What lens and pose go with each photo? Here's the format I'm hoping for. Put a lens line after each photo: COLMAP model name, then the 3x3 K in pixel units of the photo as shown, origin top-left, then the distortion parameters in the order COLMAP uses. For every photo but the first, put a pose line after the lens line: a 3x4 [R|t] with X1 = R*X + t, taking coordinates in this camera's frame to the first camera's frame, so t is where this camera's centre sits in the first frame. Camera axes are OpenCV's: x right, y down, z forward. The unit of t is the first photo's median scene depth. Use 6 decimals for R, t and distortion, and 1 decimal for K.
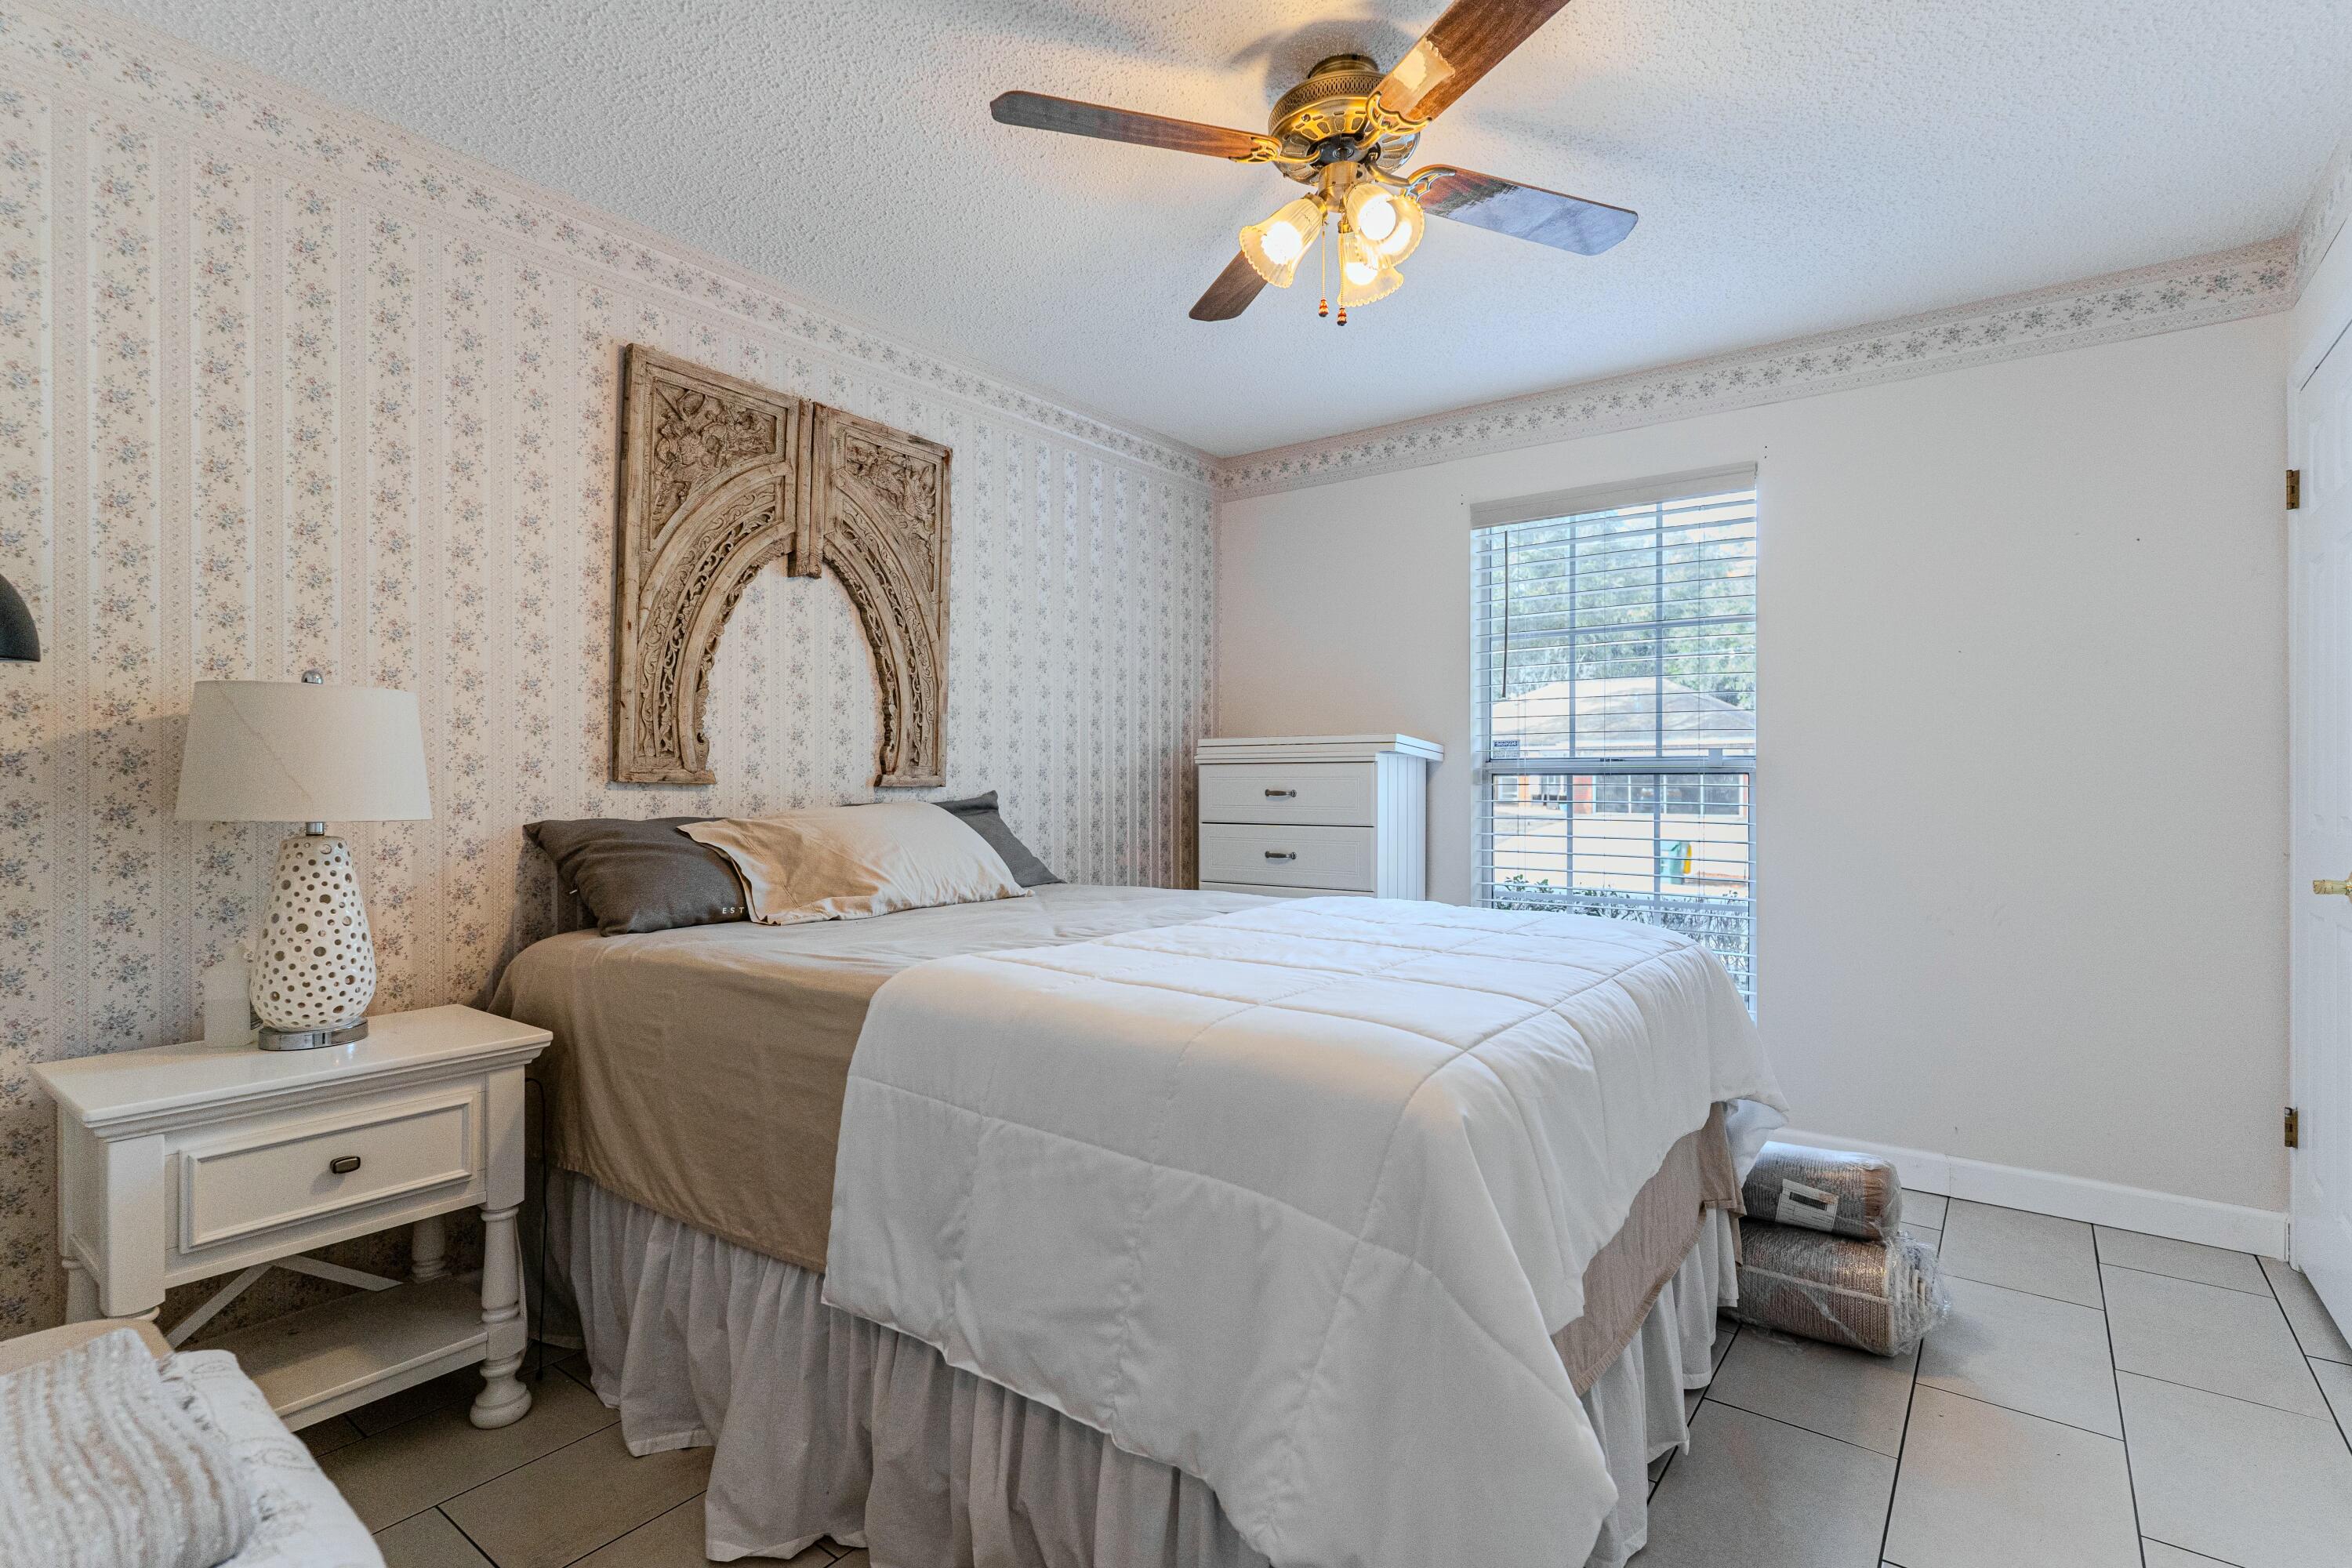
lens RADIAL K [[1128.3, 0, 1172.8], [0, 1128.3, 788.1], [0, 0, 1]] dist [0.000908, 0.000767]
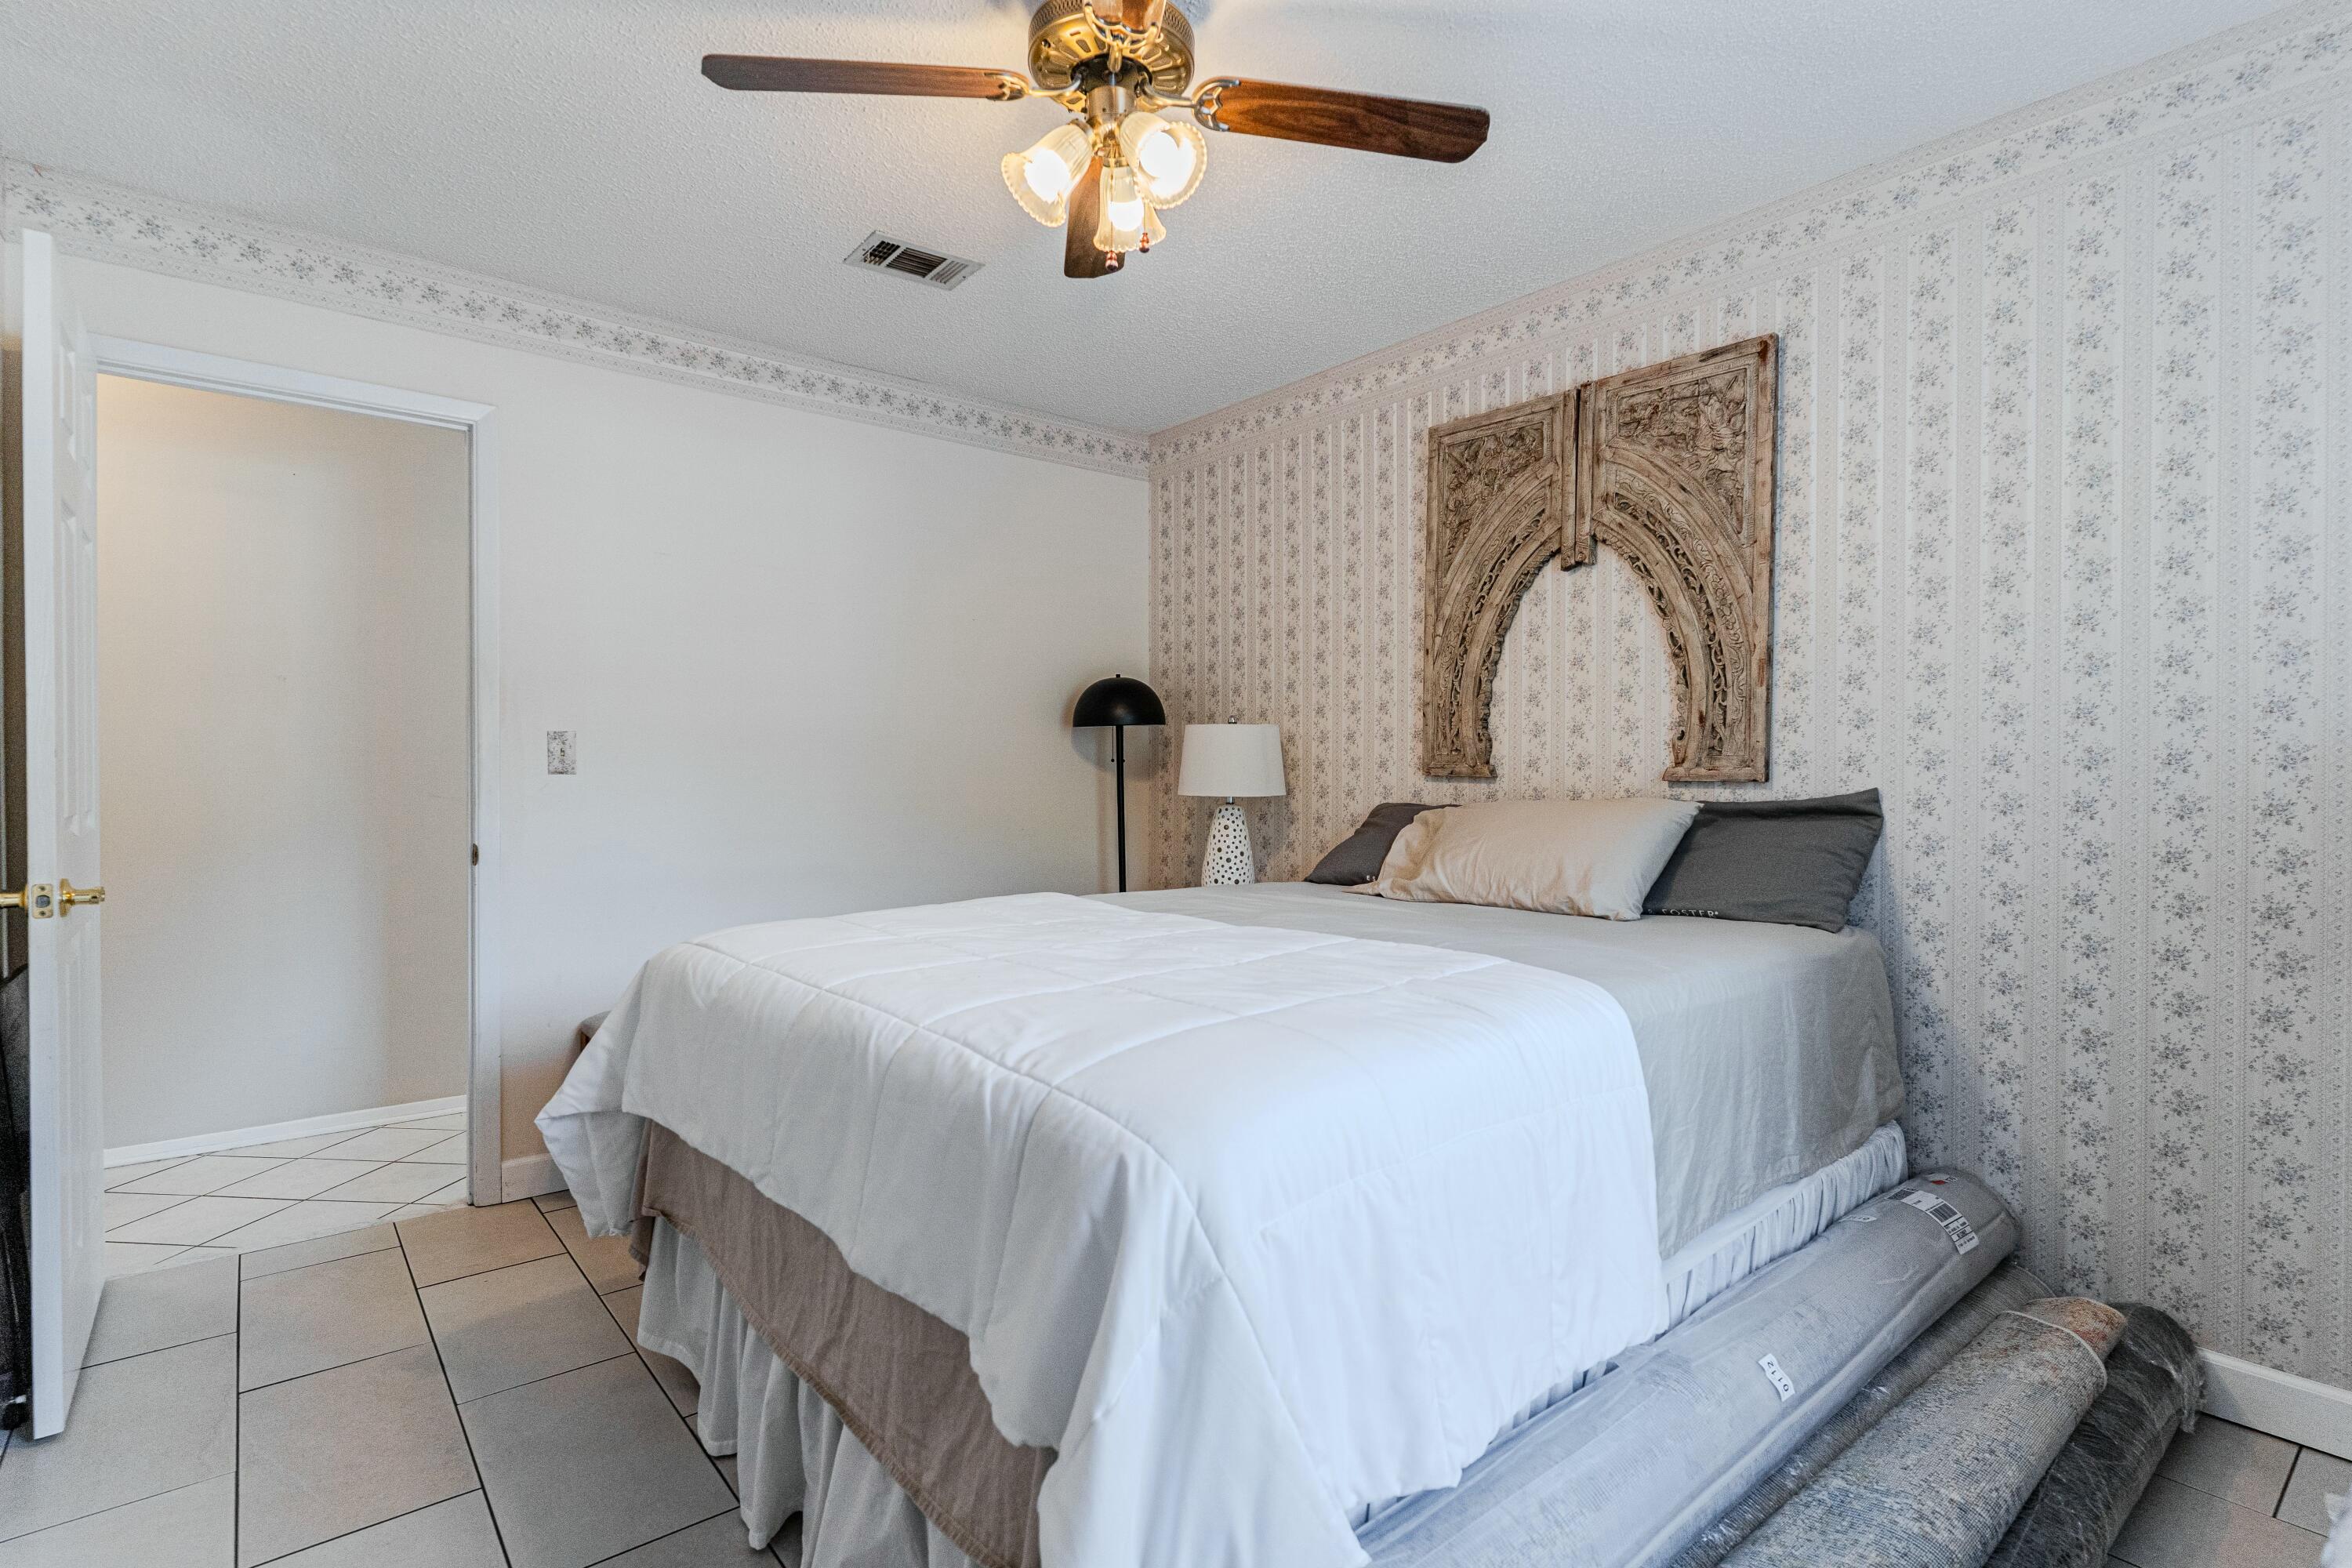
lens RADIAL K [[1128.3, 0, 1172.8], [0, 1128.3, 788.1], [0, 0, 1]] dist [0.000908, 0.000767]
pose [[-0.230489, 0.006339, -0.973054, 0.725297], [-0.010121, 0.999909, 0.008911, 0.000427], [0.973022, 0.011903, -0.230404, 0.901556]]
